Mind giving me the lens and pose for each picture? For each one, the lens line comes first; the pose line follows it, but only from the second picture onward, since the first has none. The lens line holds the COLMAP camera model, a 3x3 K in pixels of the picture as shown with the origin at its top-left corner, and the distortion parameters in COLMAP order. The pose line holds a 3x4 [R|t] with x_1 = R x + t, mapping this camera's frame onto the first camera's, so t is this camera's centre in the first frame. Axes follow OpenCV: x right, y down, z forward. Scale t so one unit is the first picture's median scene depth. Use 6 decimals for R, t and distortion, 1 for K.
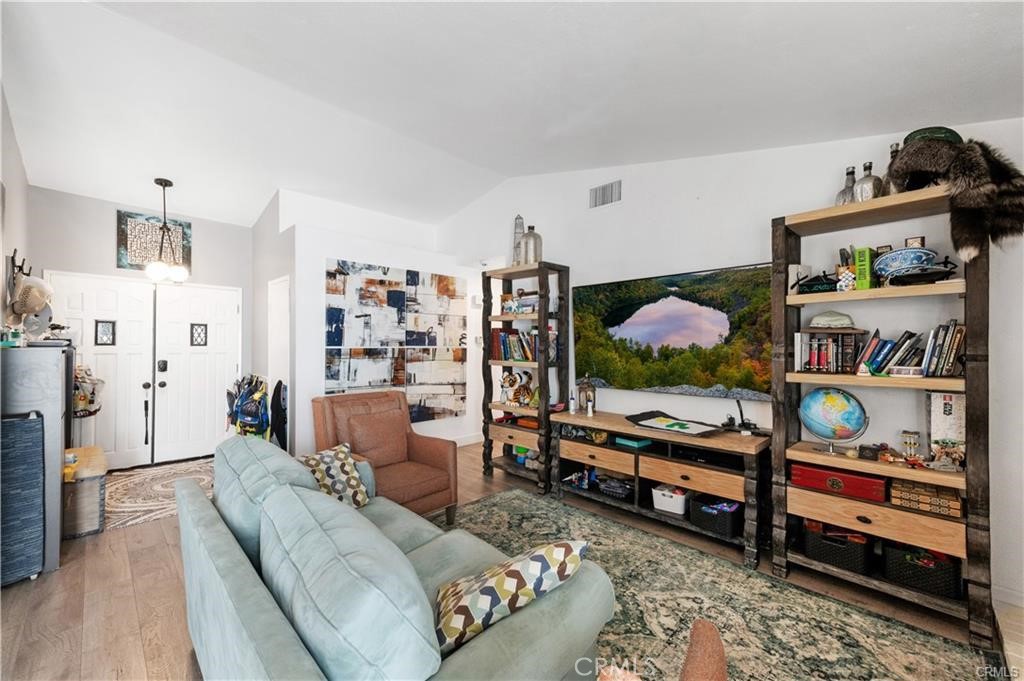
lens RADIAL K [[408.2, 0, 511.8], [0, 408.2, 343.7], [0, 0, 1]] dist [0.000192, -0.000109]
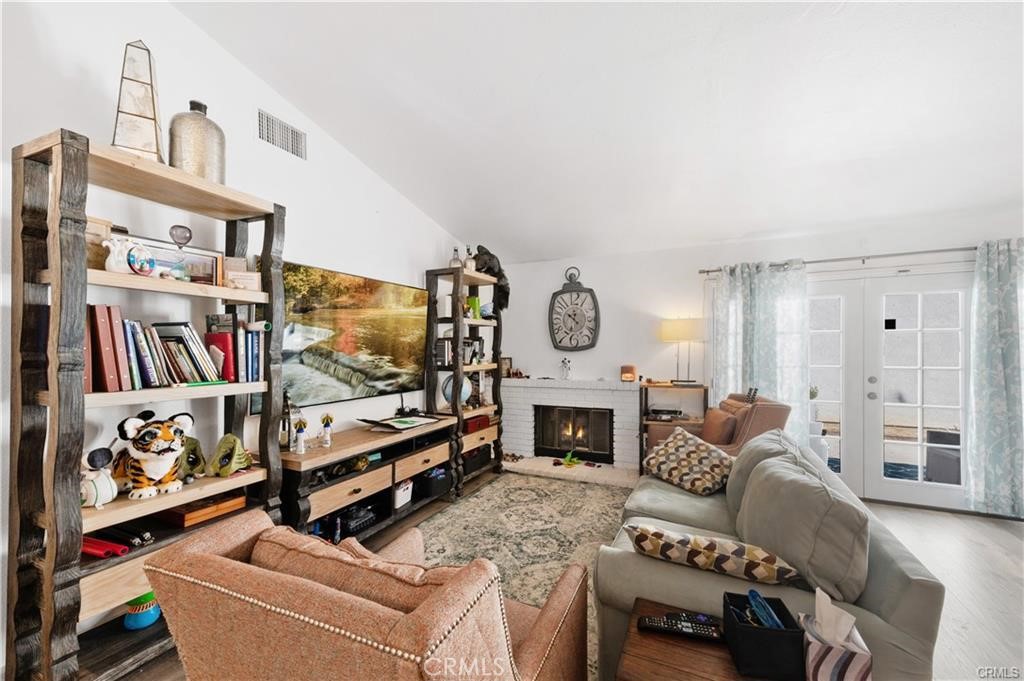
lens RADIAL K [[408.2, 0, 511.8], [0, 408.2, 343.7], [0, 0, 1]] dist [0.000192, -0.000109]
pose [[-0.343966, 0.005395, 0.938967, -0.853936], [-0.002614, 0.999974, -0.006704, -0.005263], [-0.938979, -0.004761, -0.343943, 1.303711]]
